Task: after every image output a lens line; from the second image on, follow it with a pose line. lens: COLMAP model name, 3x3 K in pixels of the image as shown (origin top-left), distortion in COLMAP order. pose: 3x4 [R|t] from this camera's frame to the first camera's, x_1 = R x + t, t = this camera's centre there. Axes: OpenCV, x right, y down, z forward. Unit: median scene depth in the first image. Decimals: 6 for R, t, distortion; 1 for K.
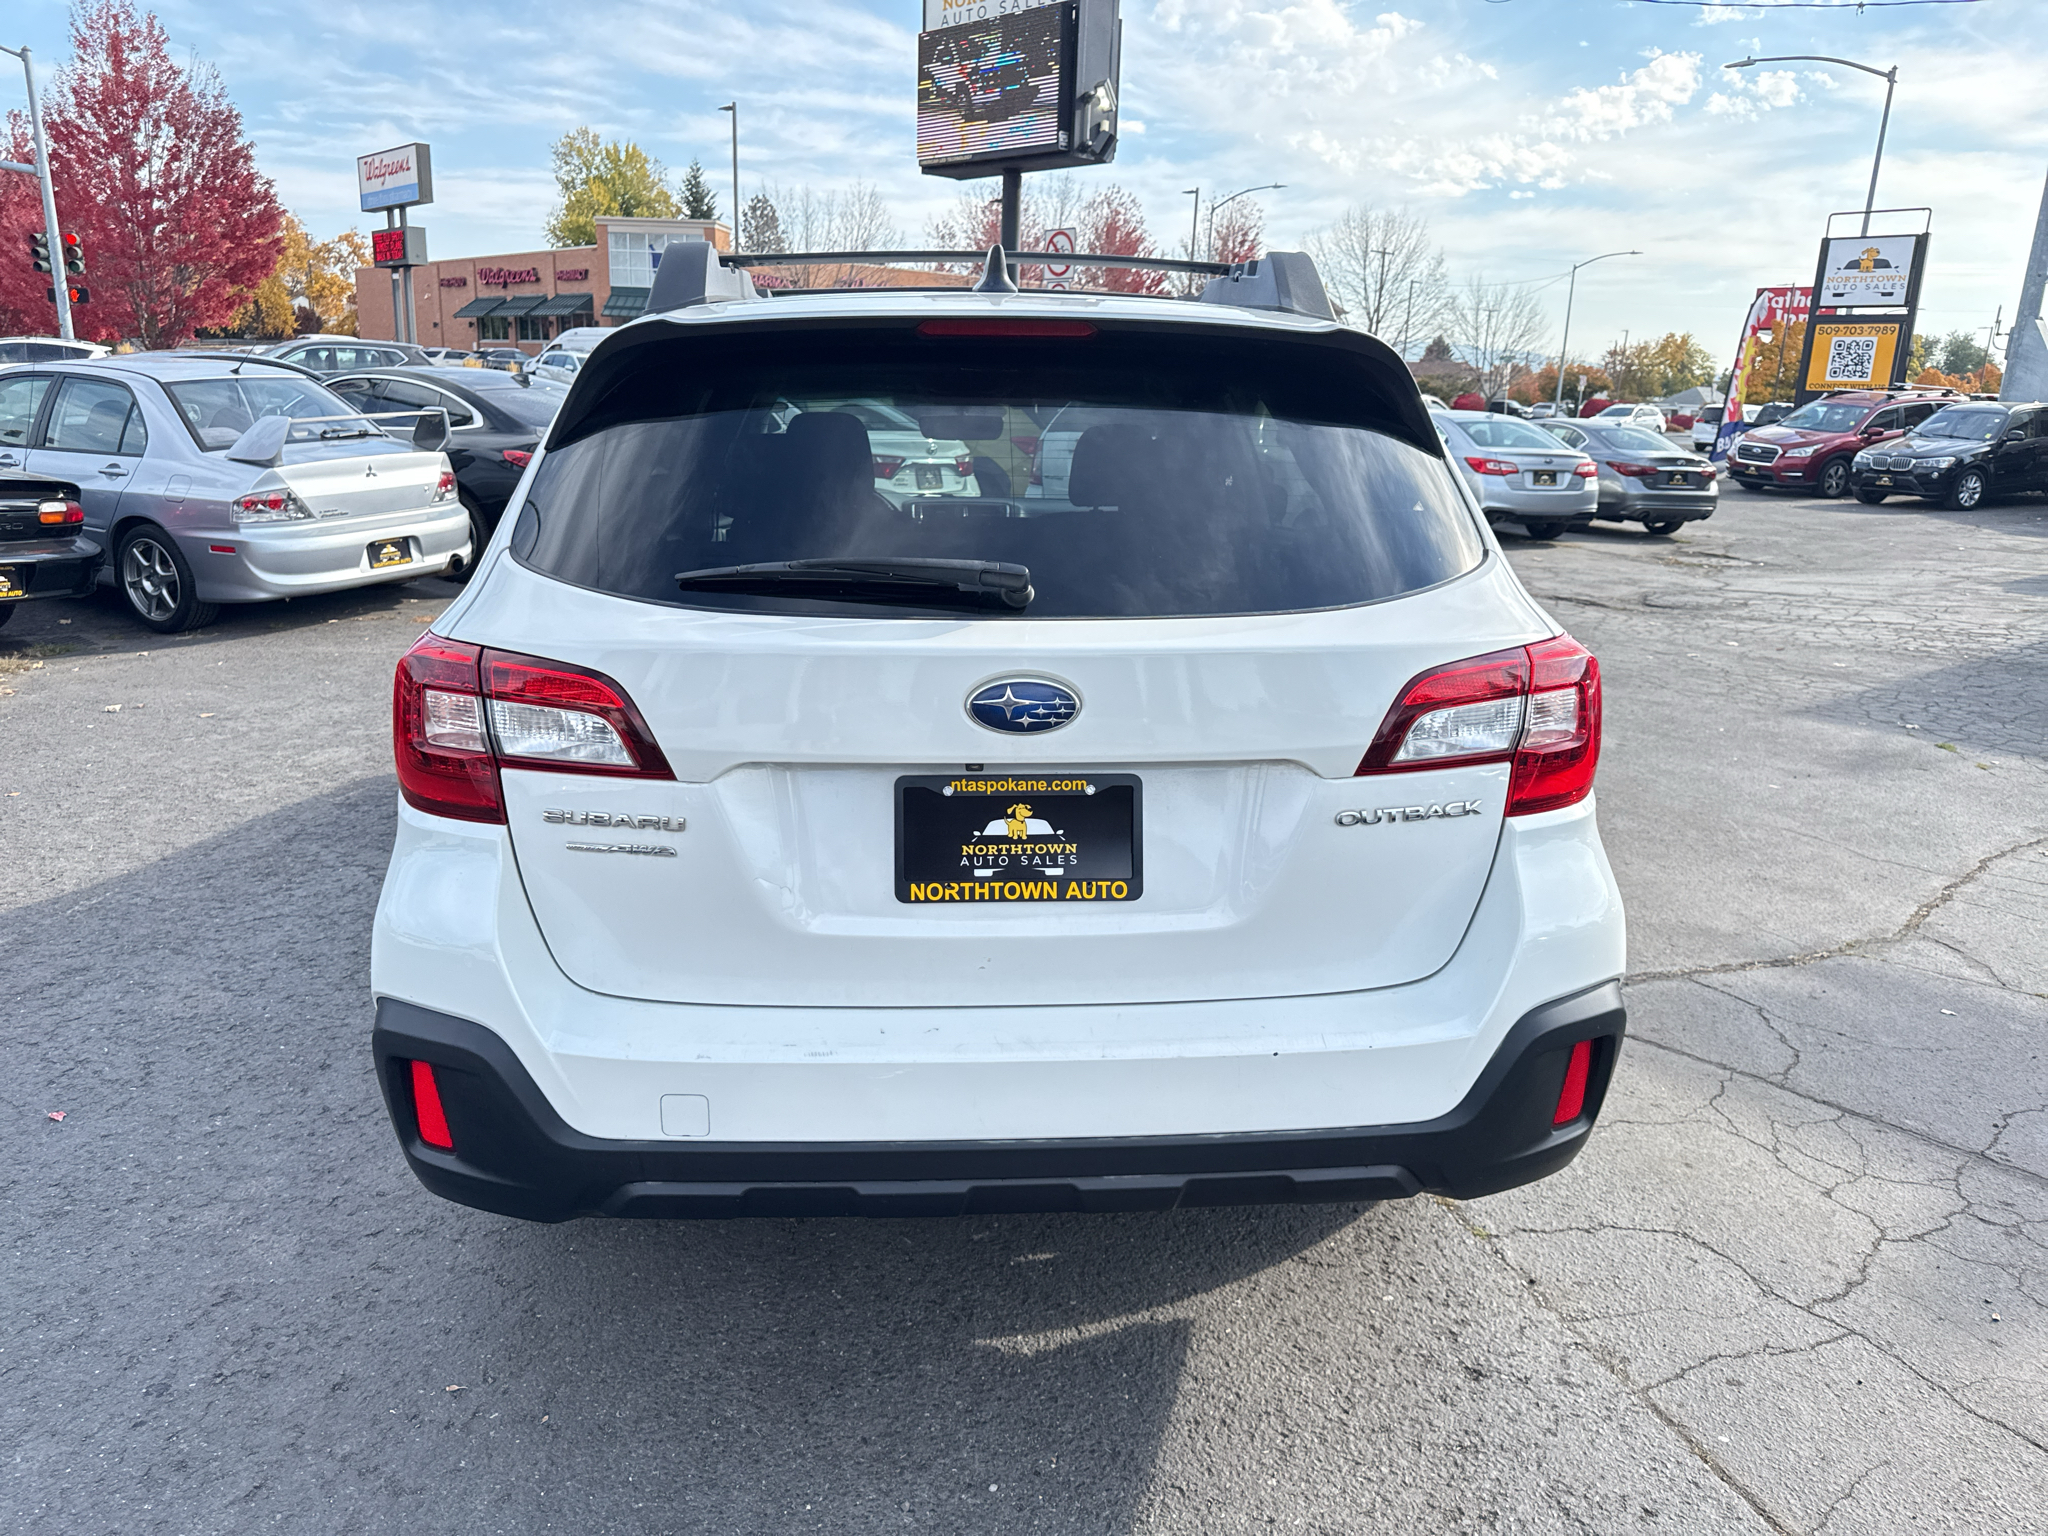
lens RADIAL K [[1470.4, 0, 1016.8], [0, 1470.4, 755.5], [0, 0, 1]] dist [0.020954, -0.019404]
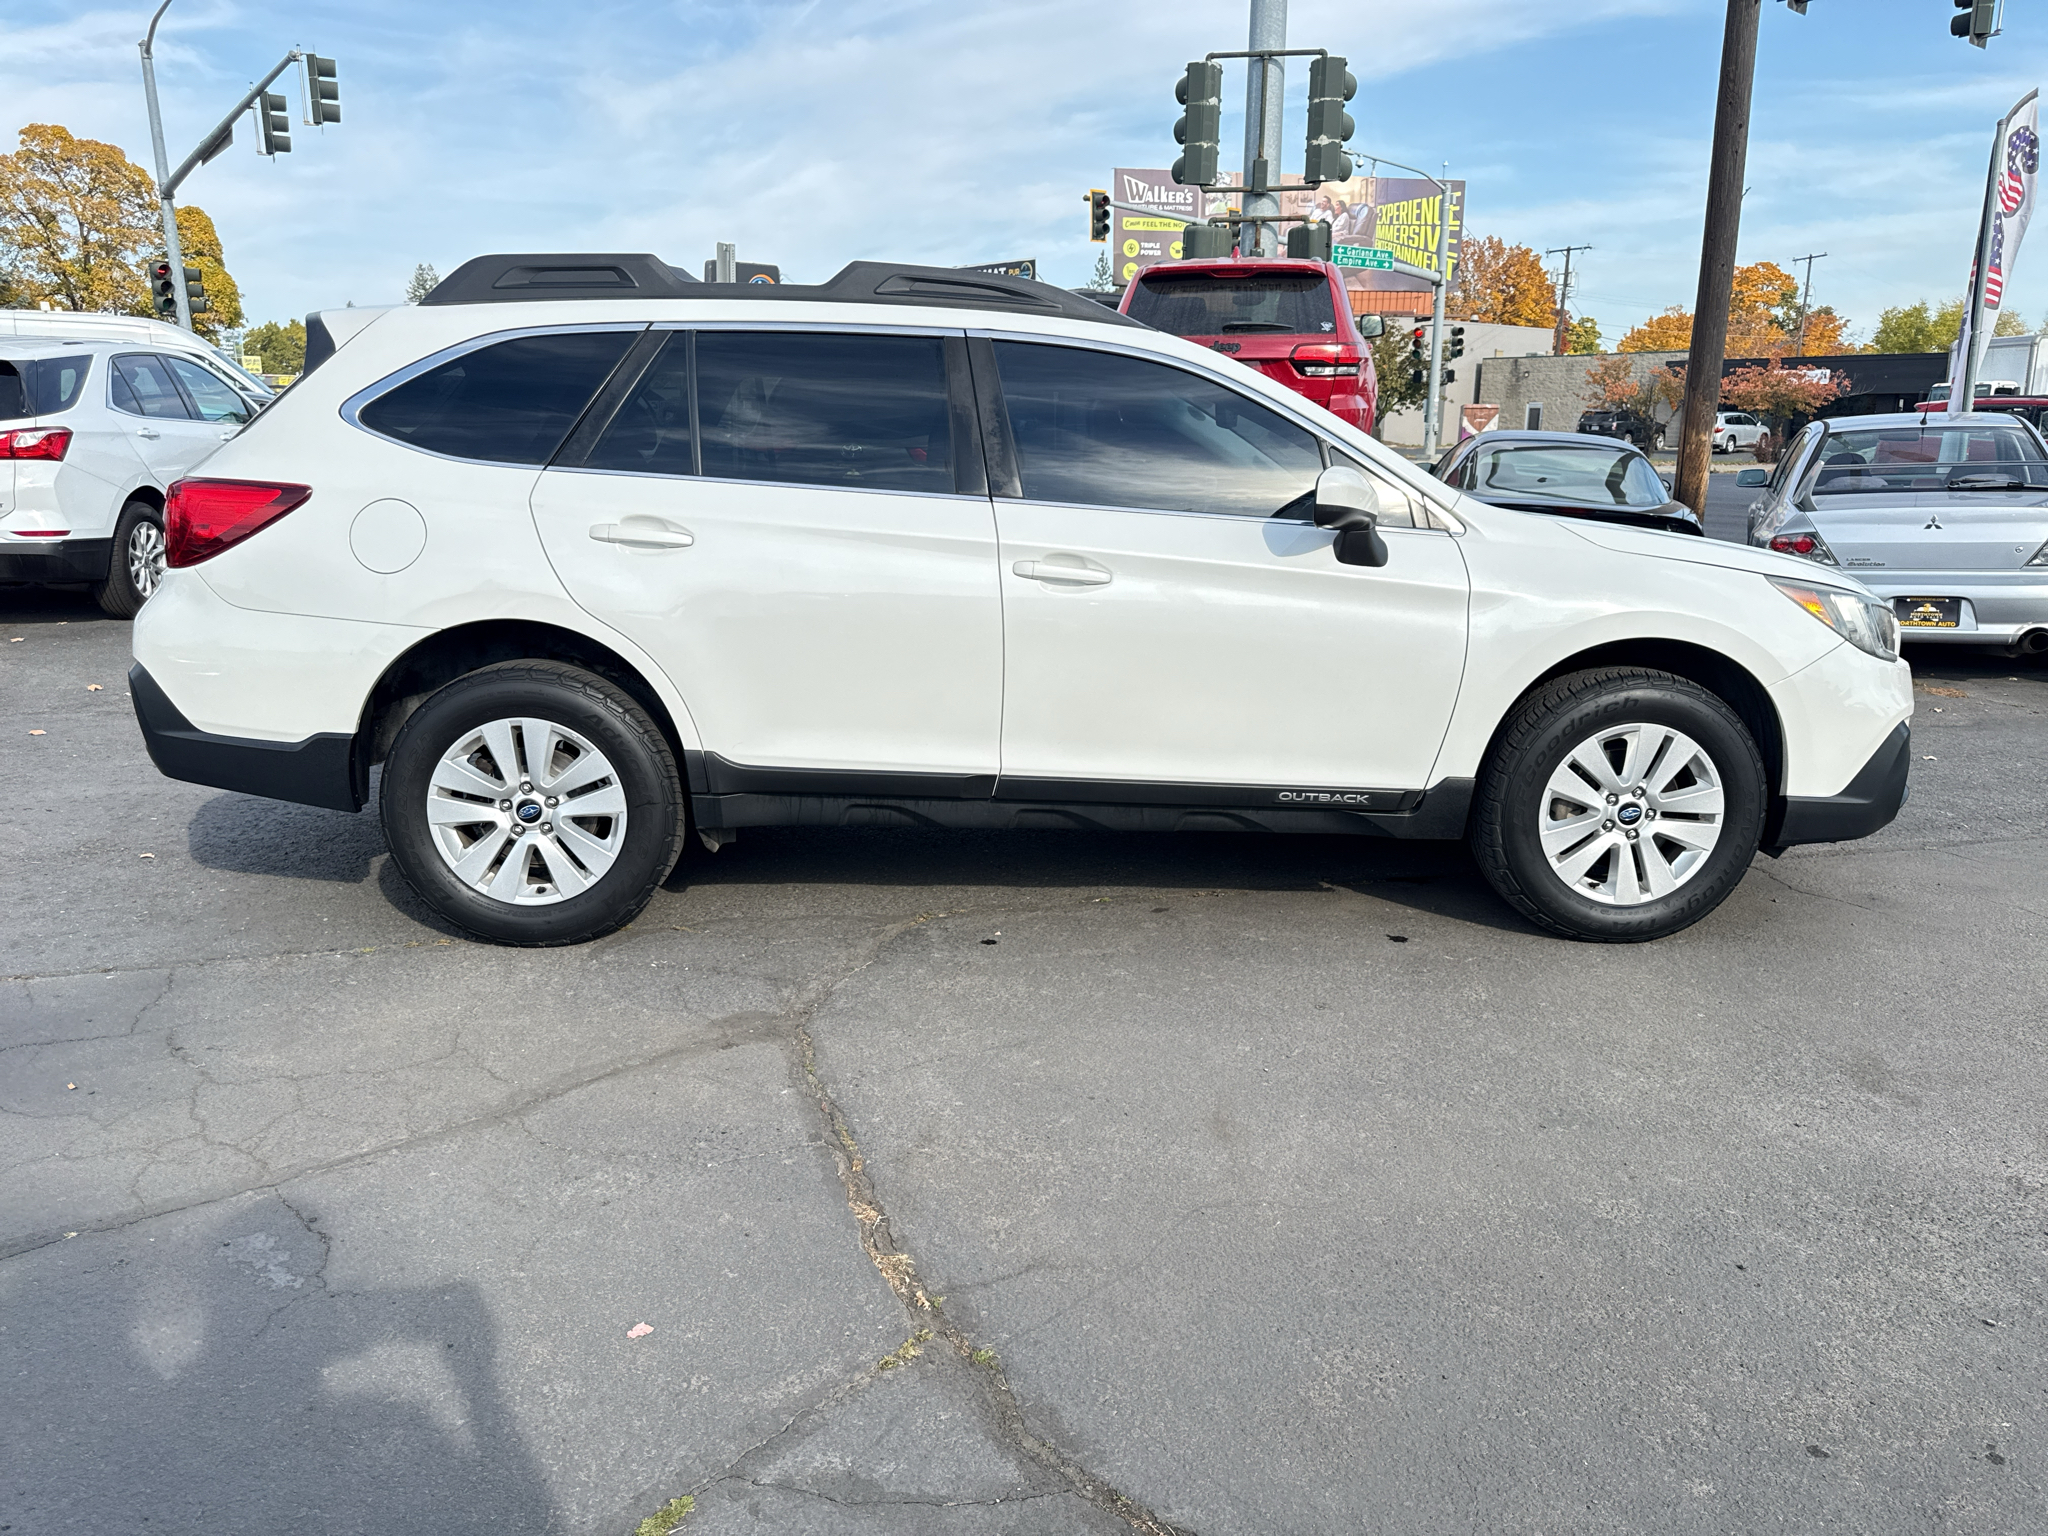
lens RADIAL K [[1470.4, 0, 1022.3], [0, 1470.4, 771.5], [0, 0, 1]] dist [0.020954, -0.019404]
pose [[-0.014617, 0.193946, -0.980903, 0.923117], [-0.254090, 0.948085, 0.191243, -0.145198], [0.967070, 0.252033, 0.035422, 0.849241]]
